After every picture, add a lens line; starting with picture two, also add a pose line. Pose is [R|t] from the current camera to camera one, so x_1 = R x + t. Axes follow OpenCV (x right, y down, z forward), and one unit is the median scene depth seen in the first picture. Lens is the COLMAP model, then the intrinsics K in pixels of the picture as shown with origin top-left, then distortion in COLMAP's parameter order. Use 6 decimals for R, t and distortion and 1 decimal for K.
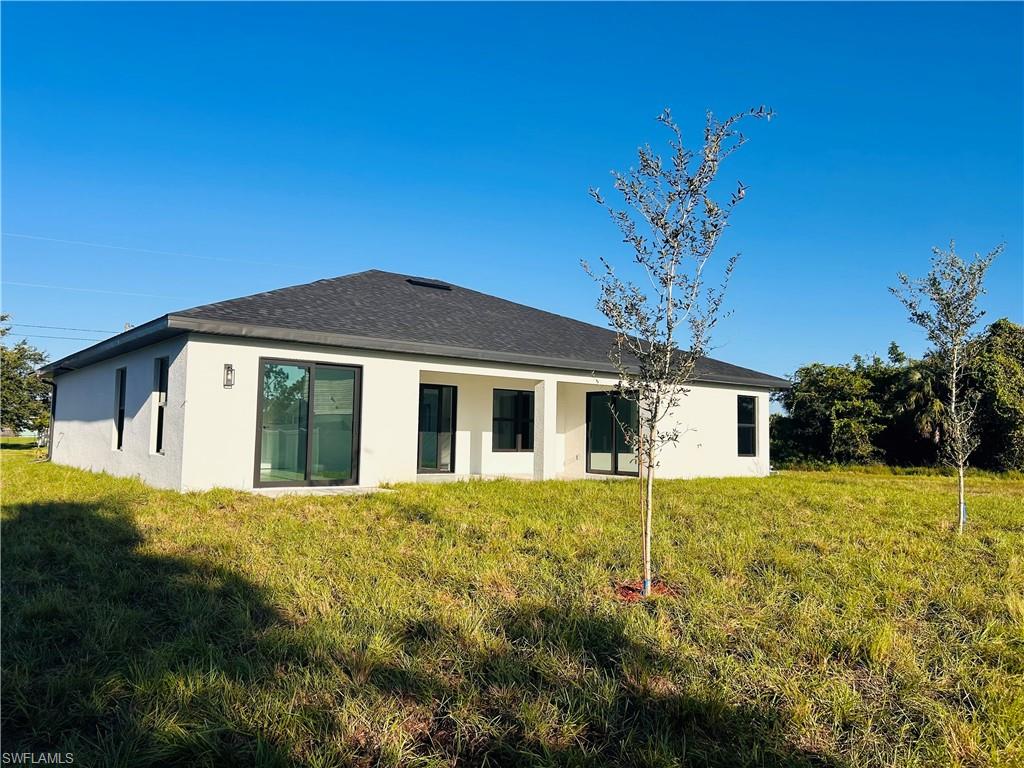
lens RADIAL K [[766.8, 0, 511.9], [0, 766.8, 383.4], [0, 0, 1]] dist [0.074831, -0.006107]
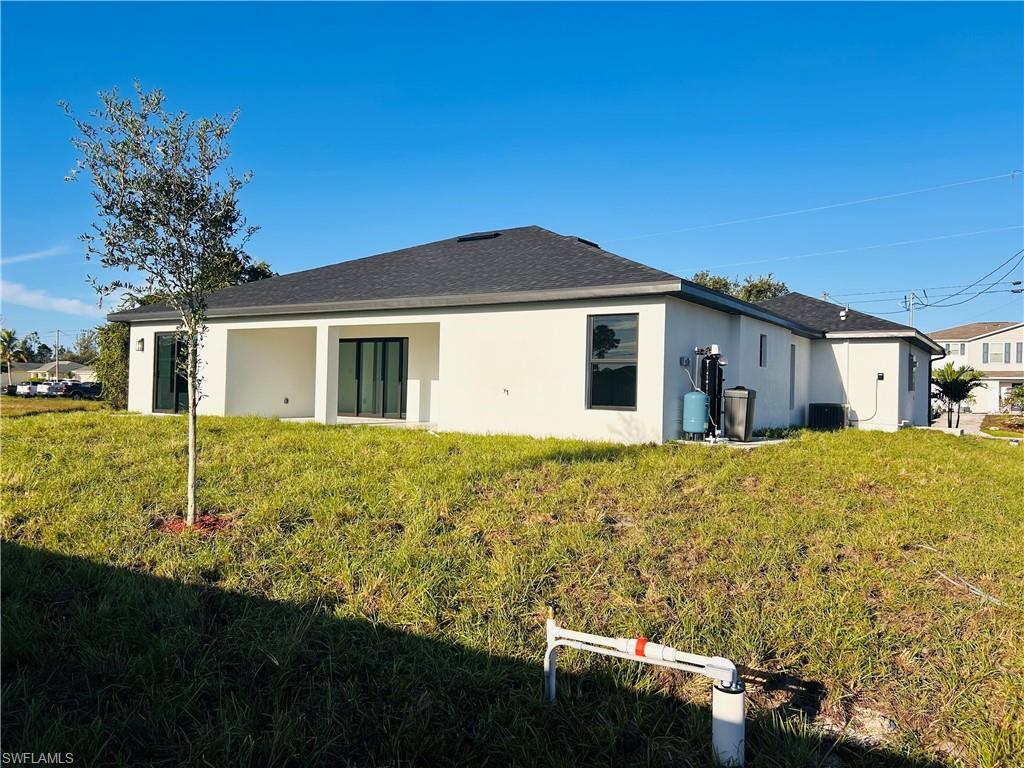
lens RADIAL K [[766.8, 0, 516.1], [0, 766.8, 382.8], [0, 0, 1]] dist [0.074831, -0.006107]
pose [[0.333354, -0.014390, -0.942692, 0.944969], [0.055743, 0.998435, 0.004471, 0.069346], [0.941152, -0.054038, 0.333635, 0.762209]]
